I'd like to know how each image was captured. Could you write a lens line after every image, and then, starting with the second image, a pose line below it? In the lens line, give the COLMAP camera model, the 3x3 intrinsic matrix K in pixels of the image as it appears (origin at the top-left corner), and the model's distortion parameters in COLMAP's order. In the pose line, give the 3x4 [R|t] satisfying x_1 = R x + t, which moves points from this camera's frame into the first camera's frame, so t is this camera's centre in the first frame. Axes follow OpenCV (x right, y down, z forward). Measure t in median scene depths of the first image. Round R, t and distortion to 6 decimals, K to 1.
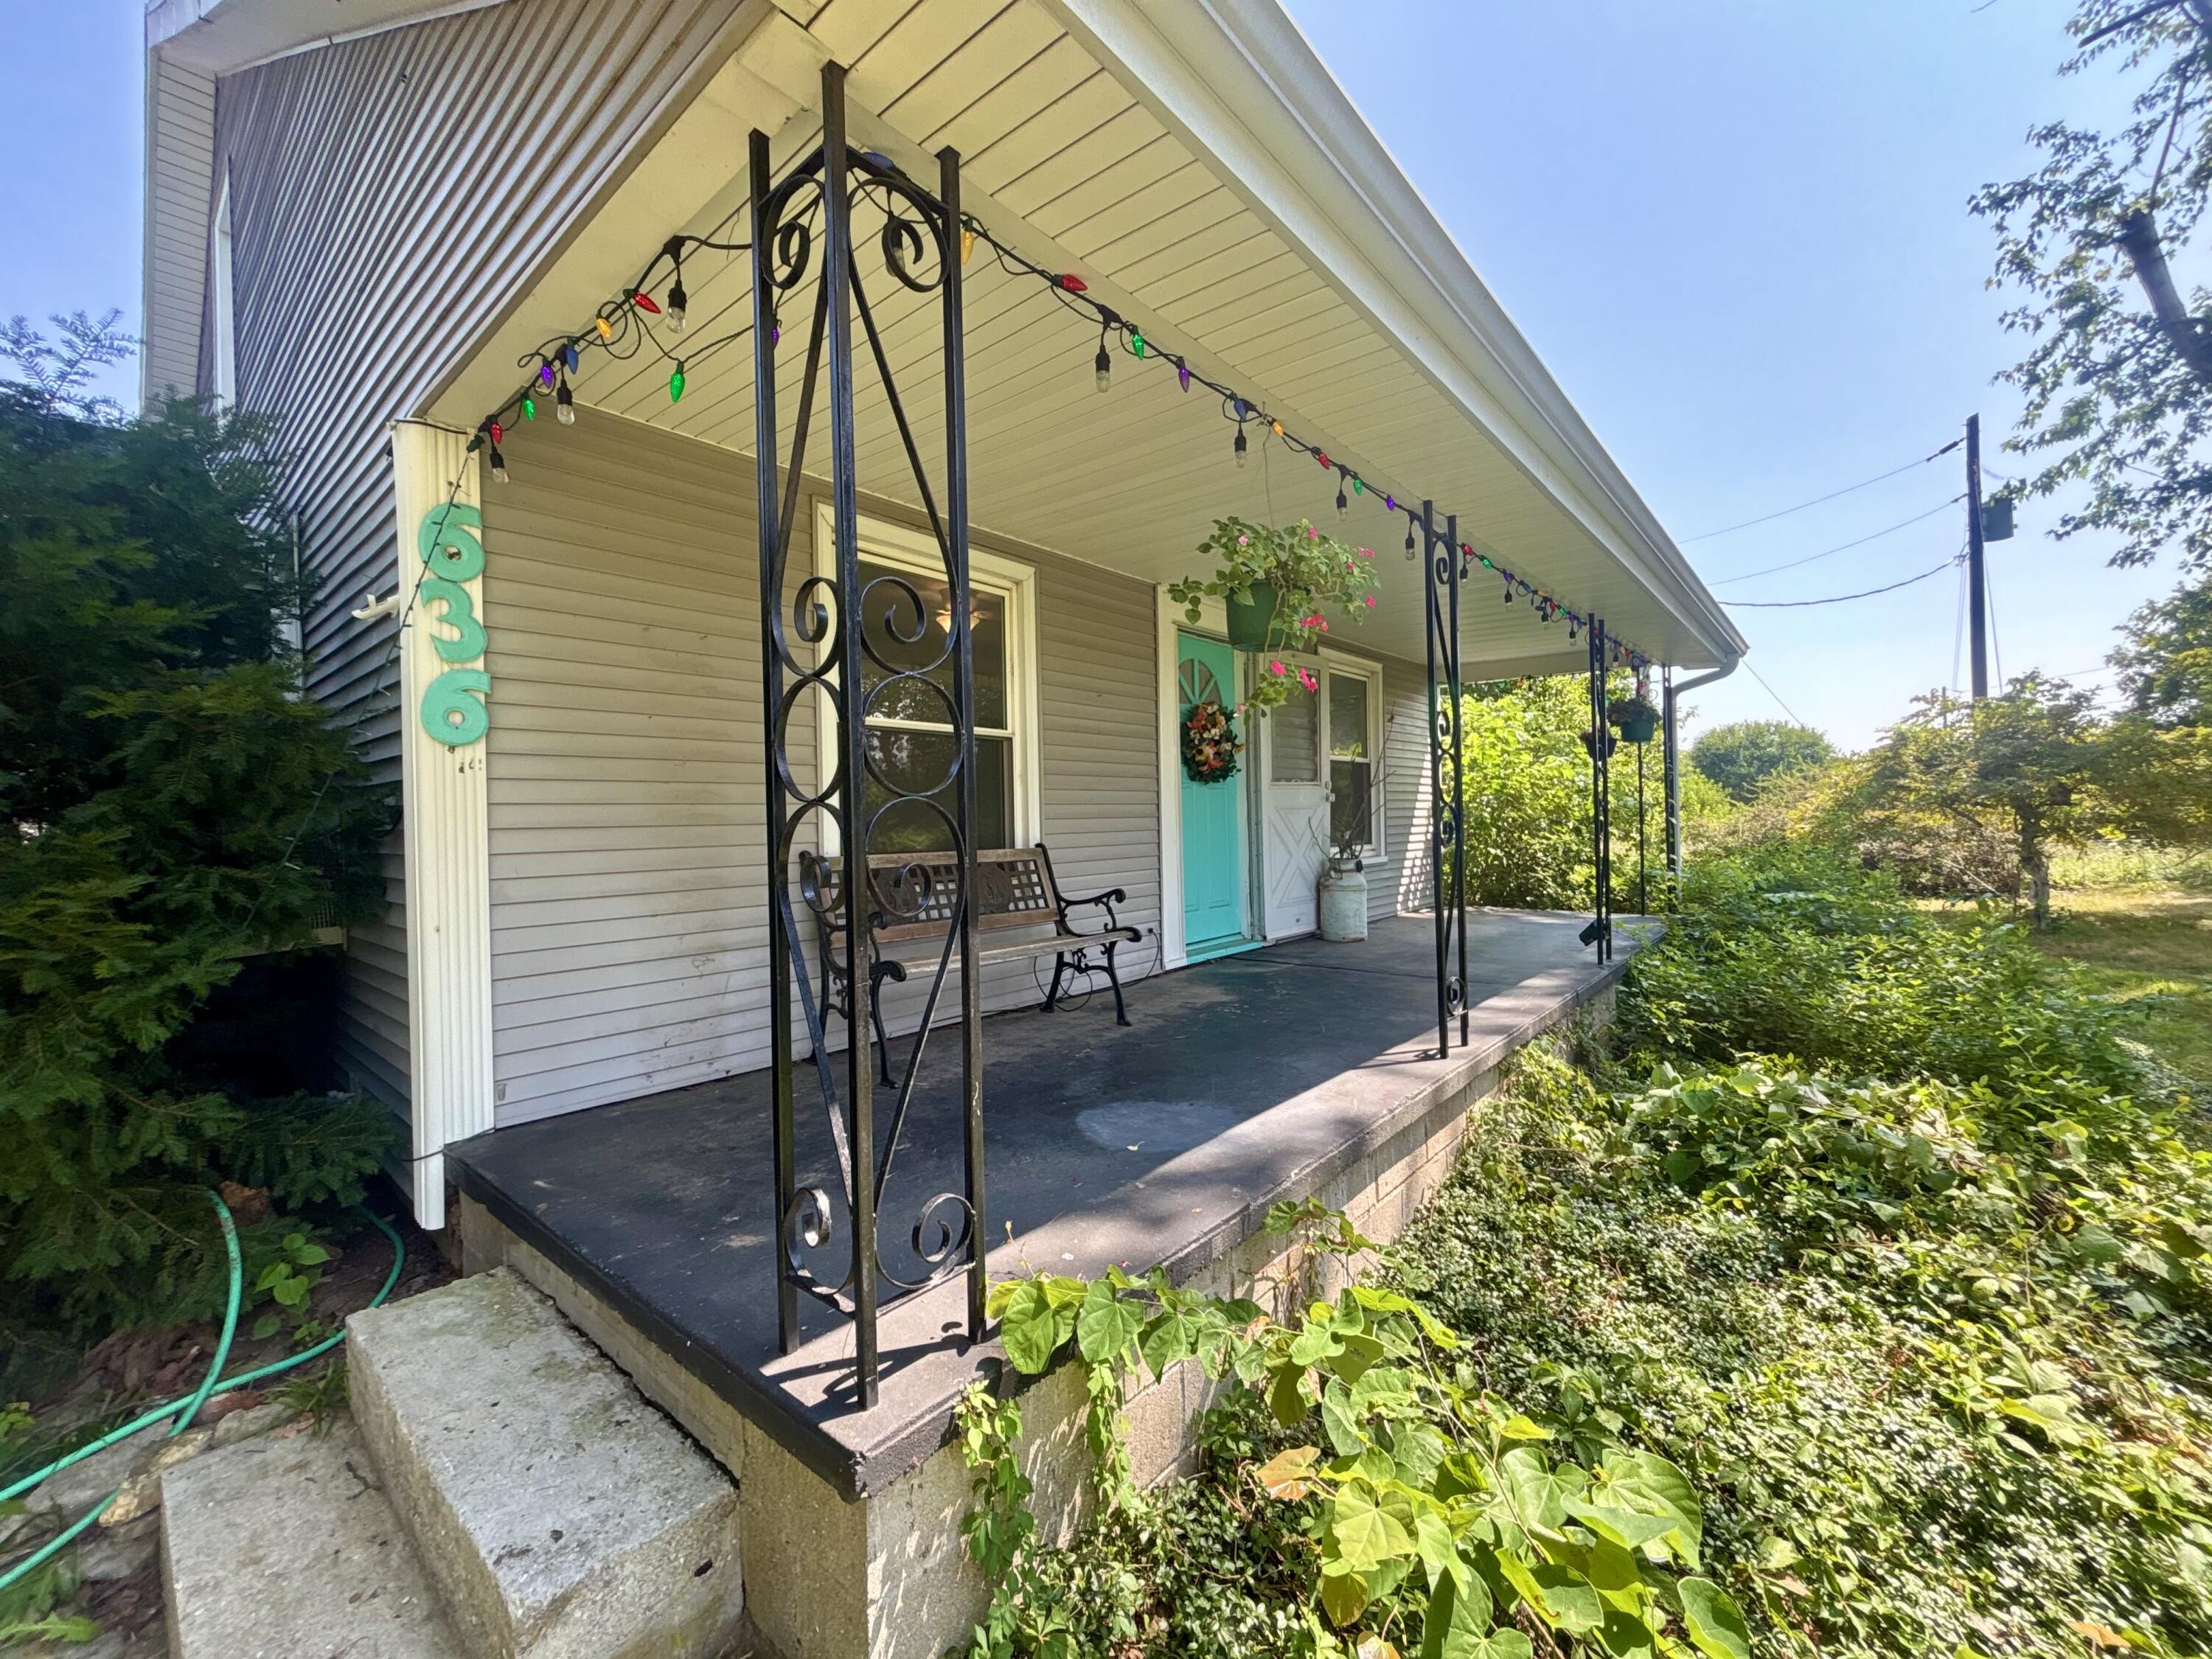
lens RADIAL K [[886.6, 0, 1108.5], [0, 886.6, 827.0], [0, 0, 1]] dist [-0.001145, -0.000337]
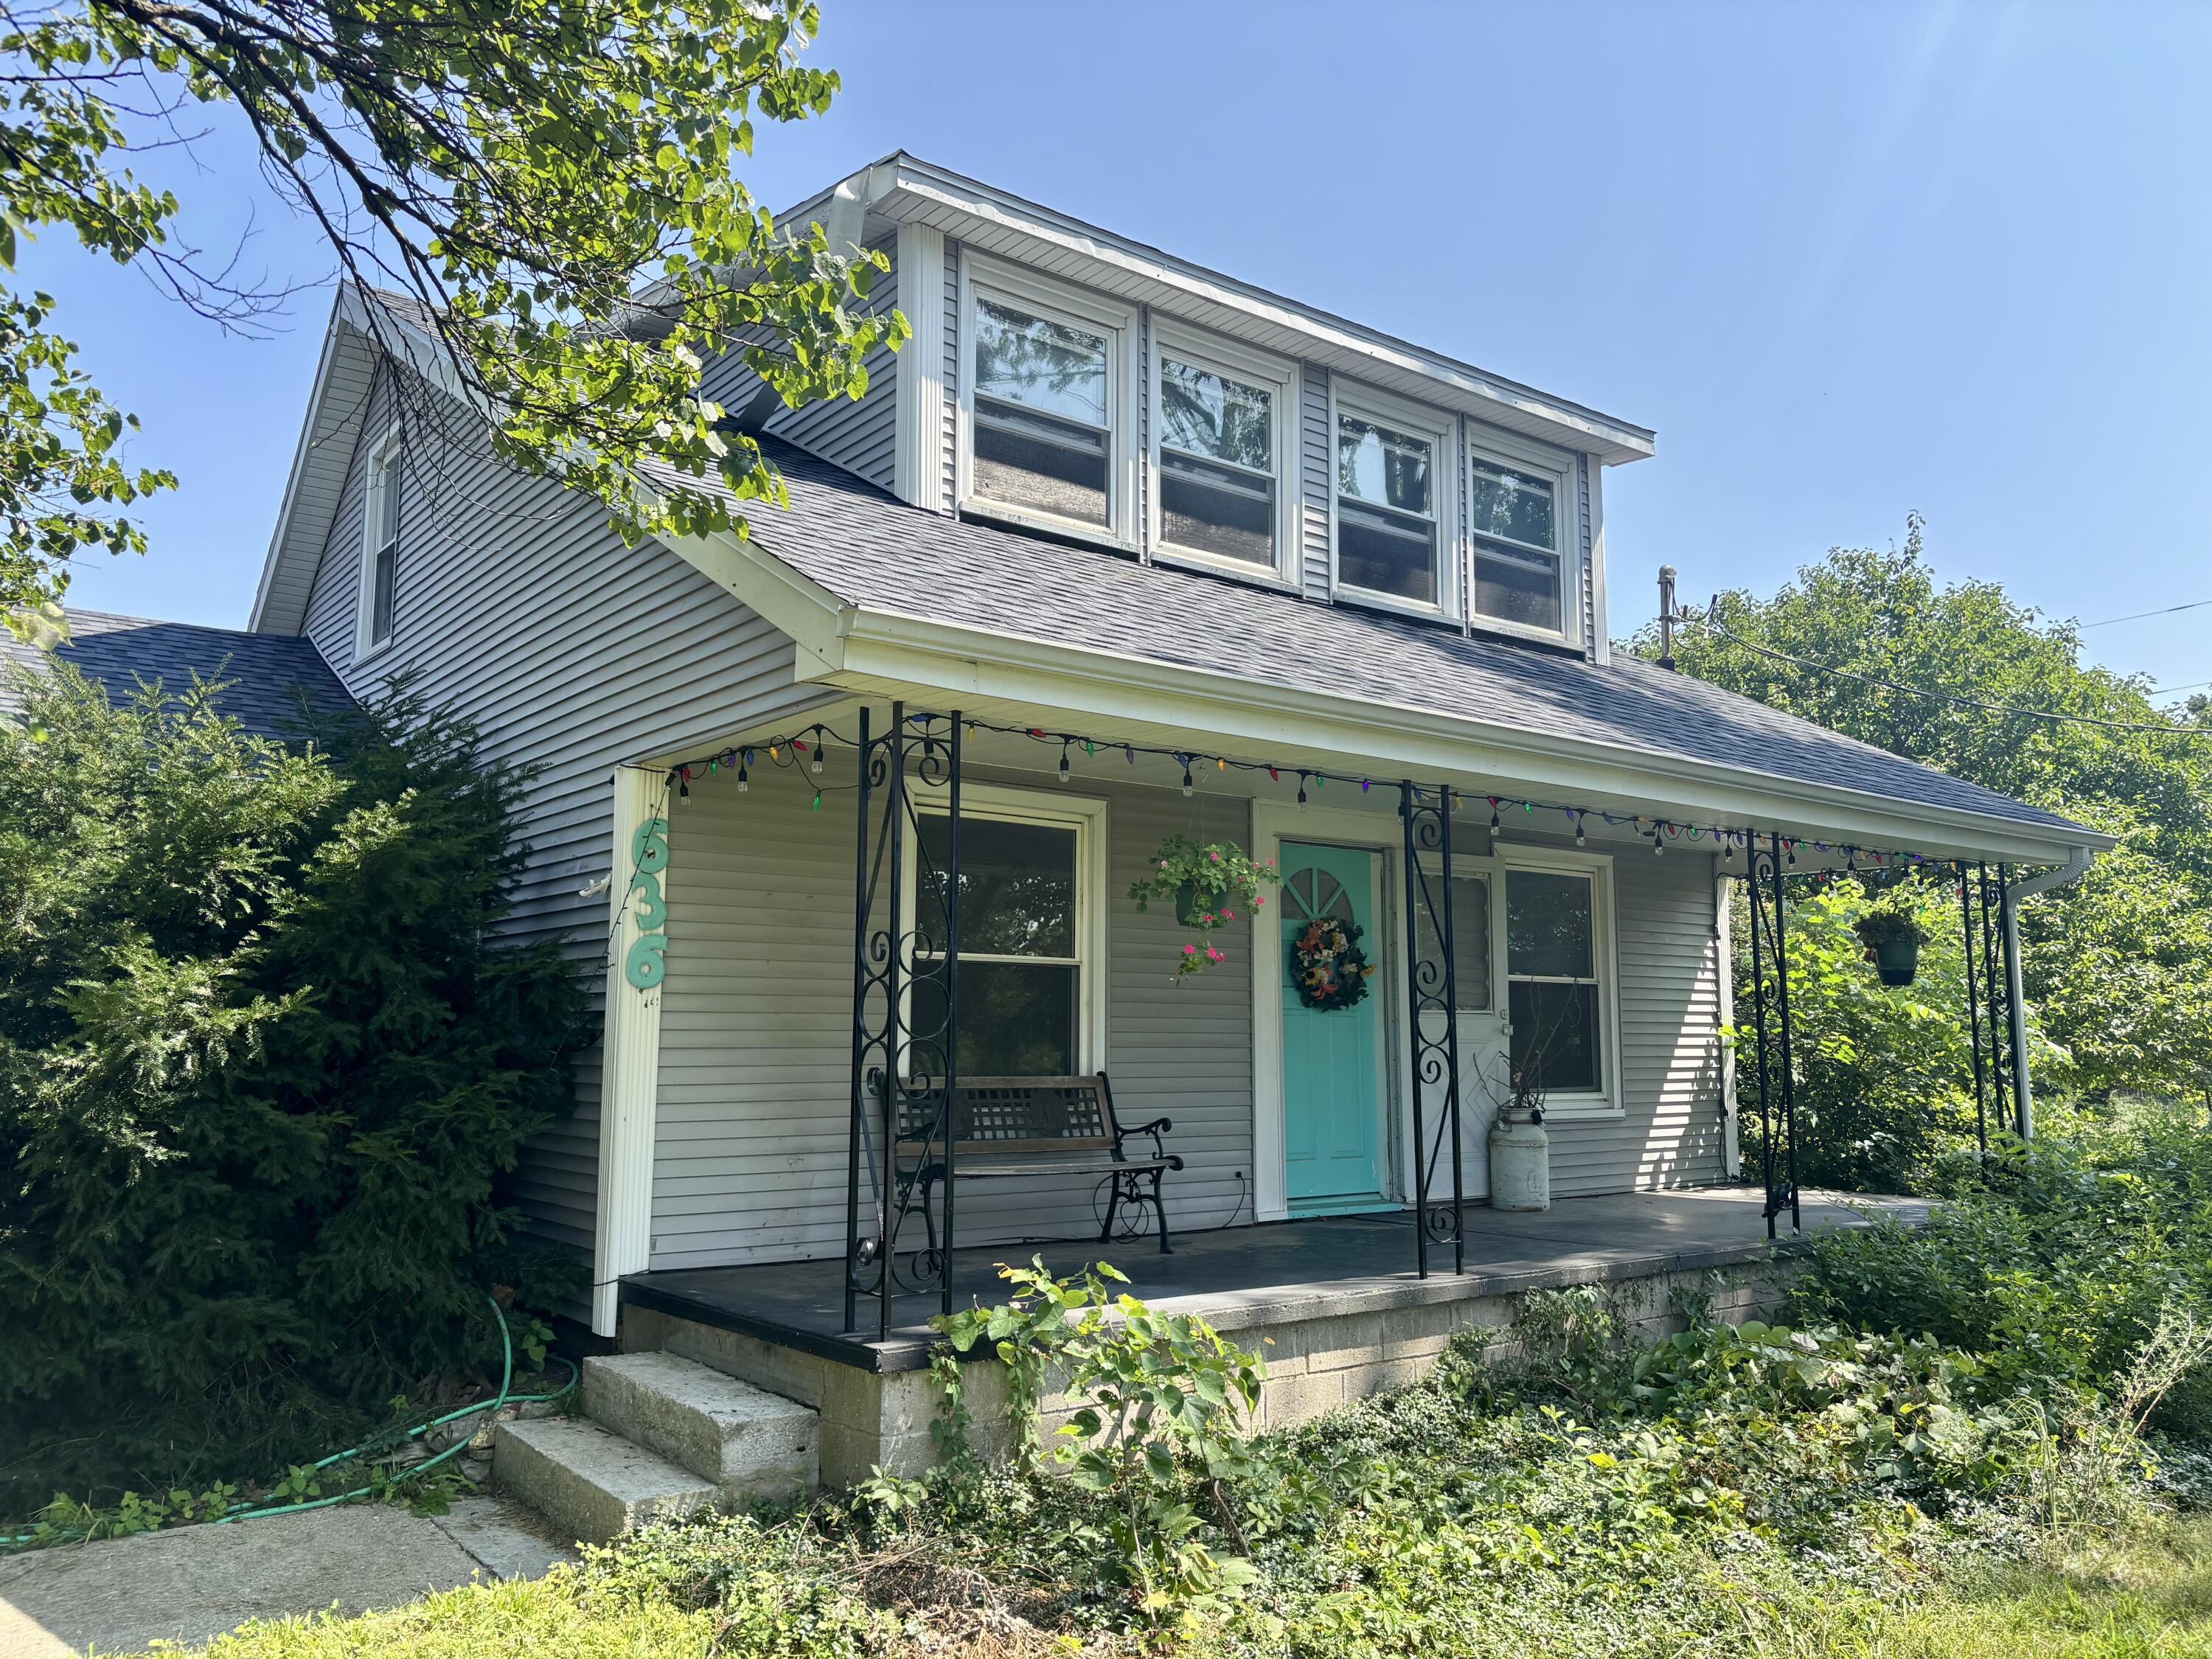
lens RADIAL K [[1696.7, 0, 1113.9], [0, 1696.7, 818.0], [0, 0, 1]] dist [0.063926, -0.078211]
pose [[0.978631, -0.004281, -0.205581, 0.358132], [-0.024541, 0.990206, -0.137441, -0.003158], [0.204156, 0.139549, 0.968941, -0.974139]]
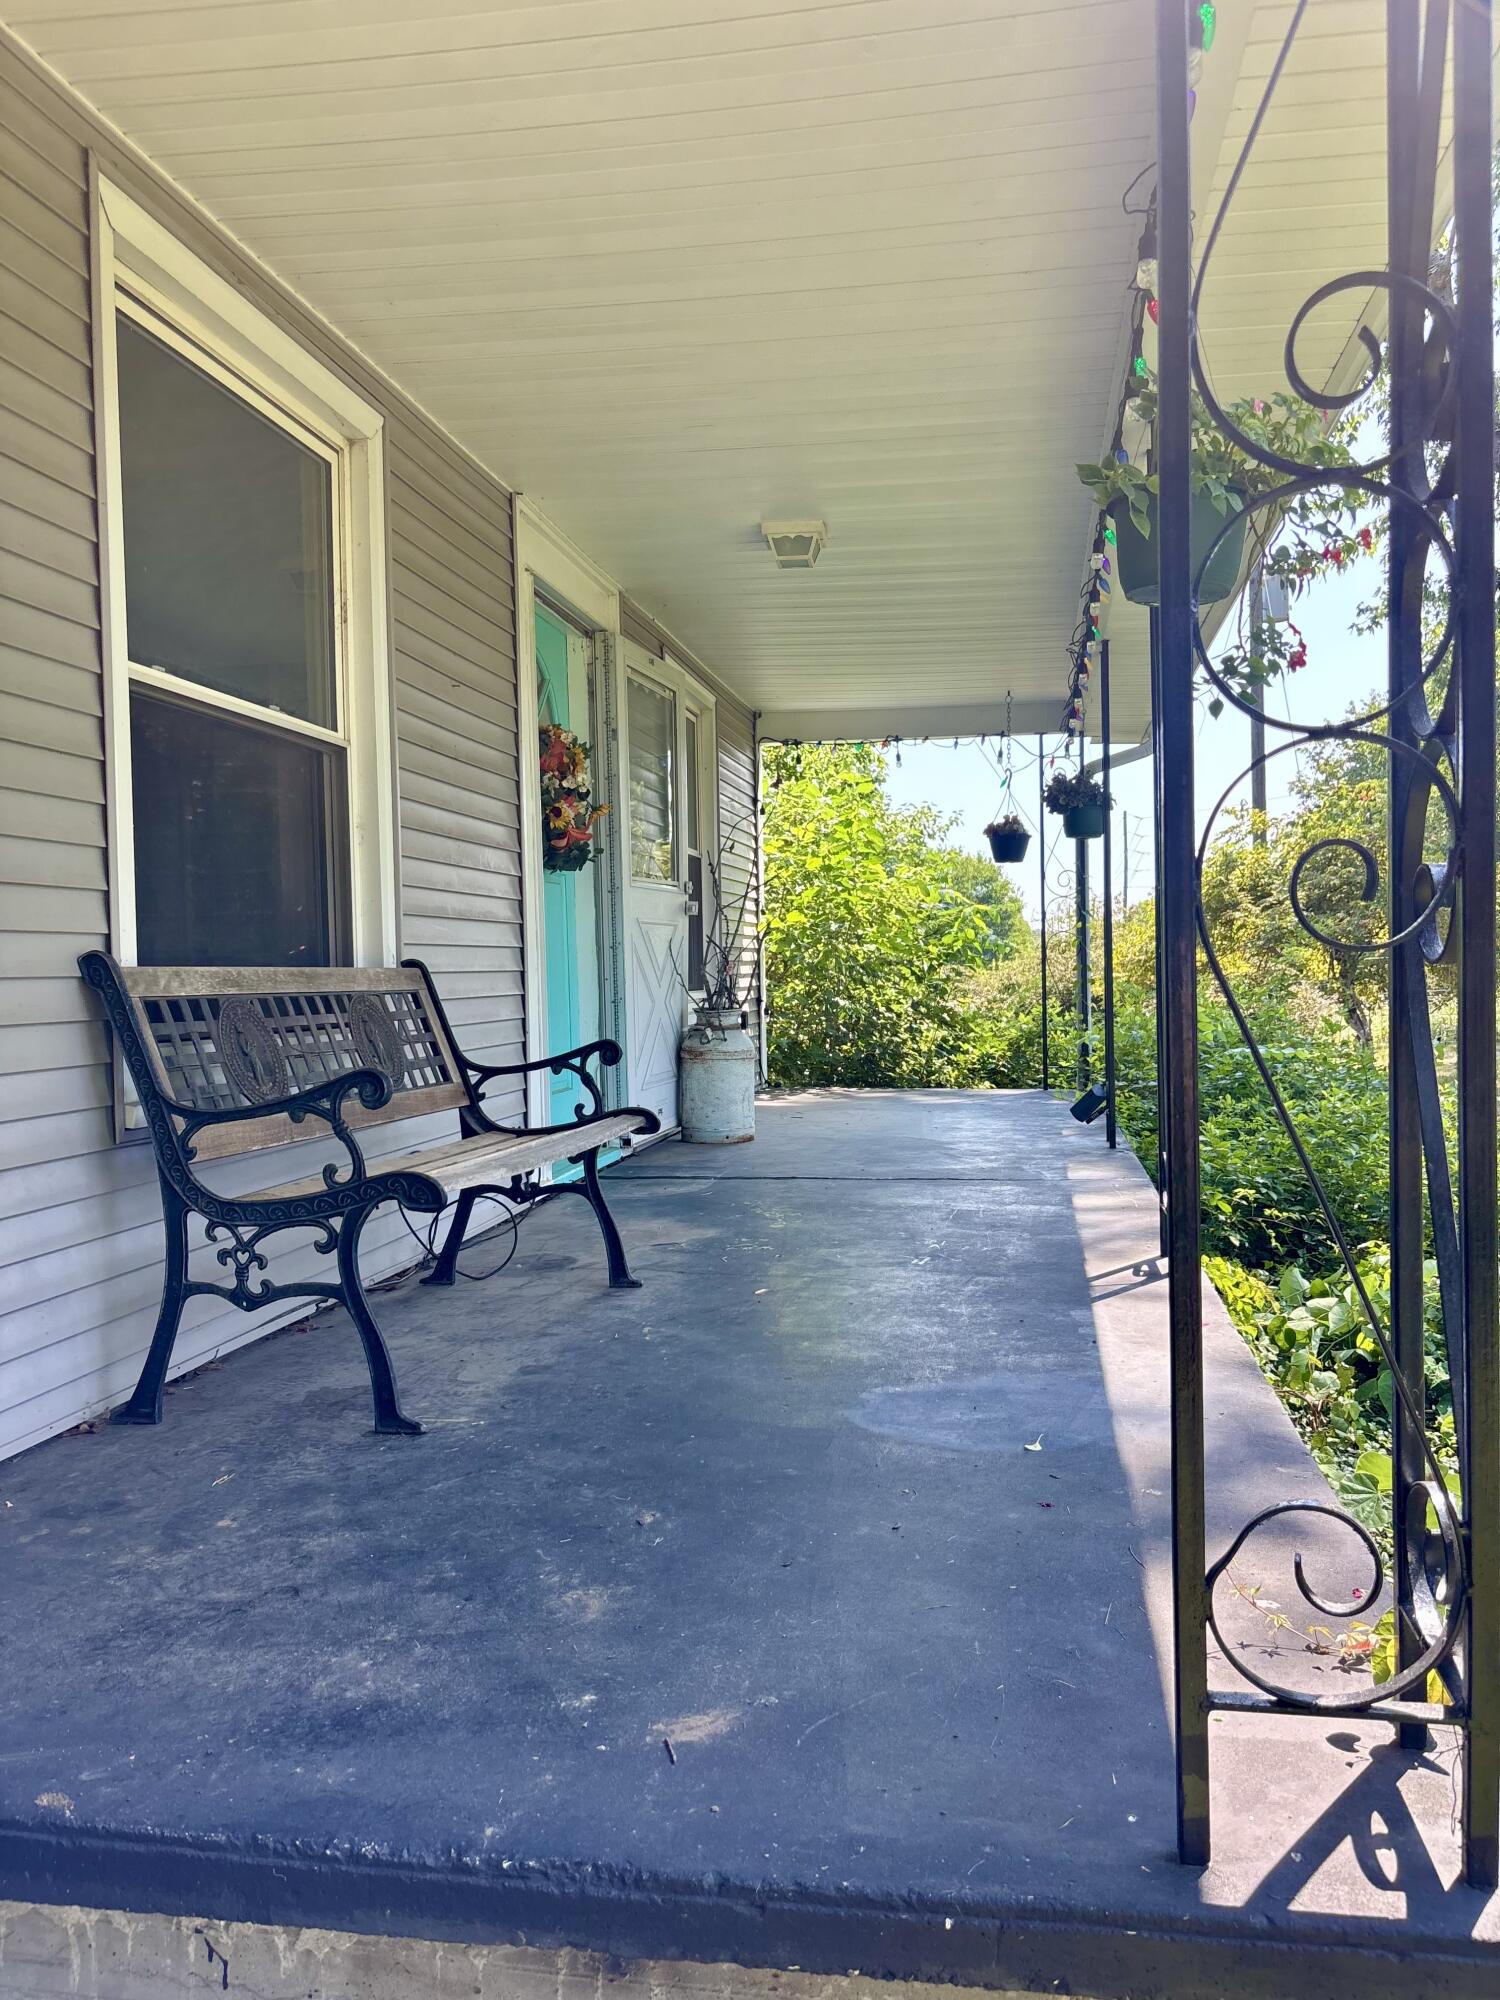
lens RADIAL K [[1534.1, 0, 750.0], [0, 1534.1, 1000.0], [0, 0, 1]] dist [0.063926, -0.078211]
pose [[0.865123, 0.002939, 0.501552, -0.380957], [-0.007281, 0.999951, 0.006698, 0.037648], [-0.501508, -0.009447, 0.865102, 0.137016]]
